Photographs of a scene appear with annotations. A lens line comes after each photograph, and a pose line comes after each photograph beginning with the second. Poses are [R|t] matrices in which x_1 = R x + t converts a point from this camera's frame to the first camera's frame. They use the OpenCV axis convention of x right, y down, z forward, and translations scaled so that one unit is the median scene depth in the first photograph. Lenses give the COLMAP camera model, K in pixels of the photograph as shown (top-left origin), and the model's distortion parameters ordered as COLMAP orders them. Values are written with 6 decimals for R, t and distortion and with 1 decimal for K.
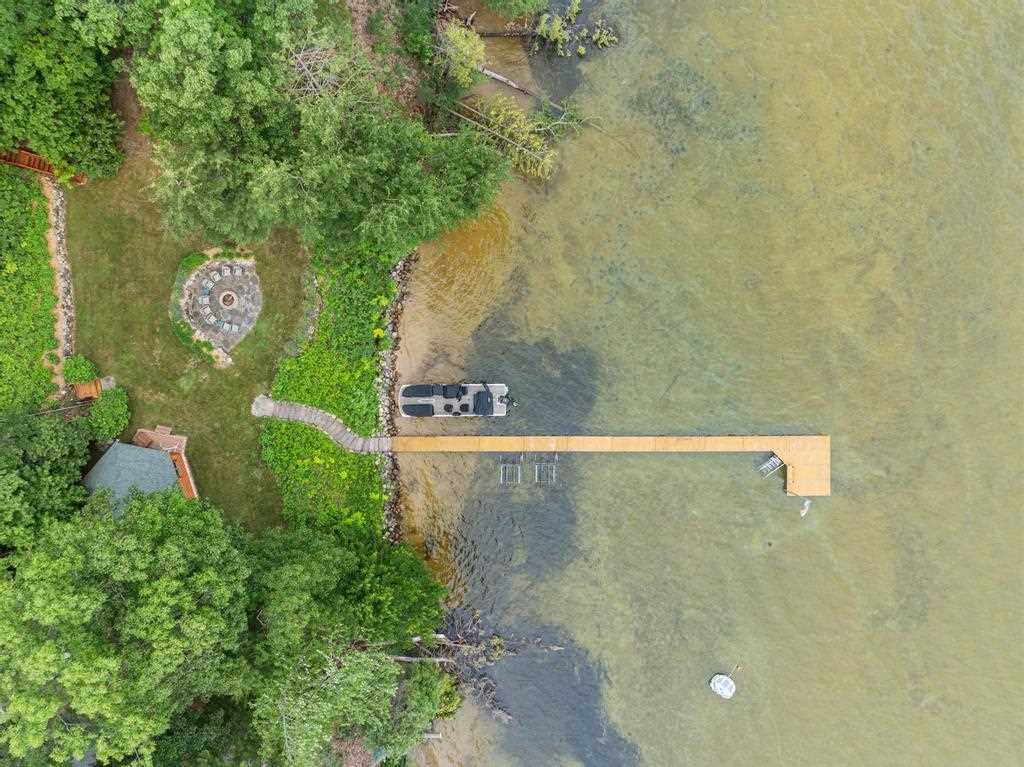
lens RADIAL K [[751.2, 0, 512.0], [0, 751.2, 383.5], [0, 0, 1]] dist [-0.006965, 0.000506]
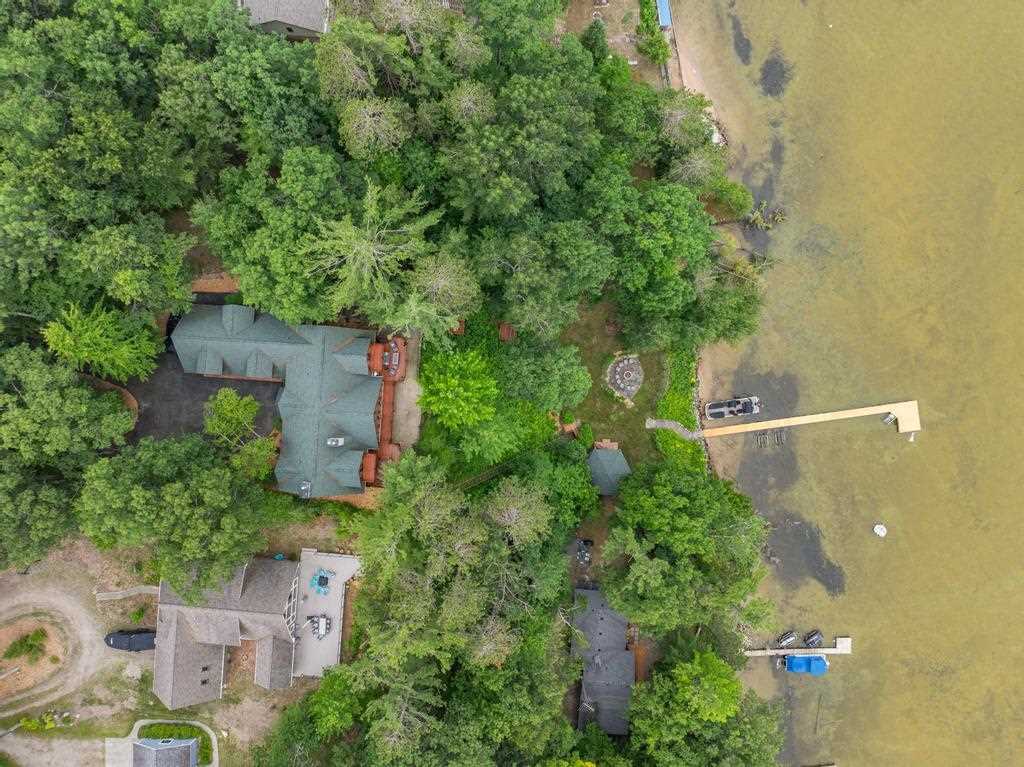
lens RADIAL K [[751.2, 0, 512.0], [0, 751.2, 383.5], [0, 0, 1]] dist [-0.006965, 0.000506]
pose [[0.990924, -0.134424, 0.000512, -0.652667], [0.134418, 0.990903, 0.006510, -0.134794], [-0.001382, -0.006382, 0.999979, -1.014354]]
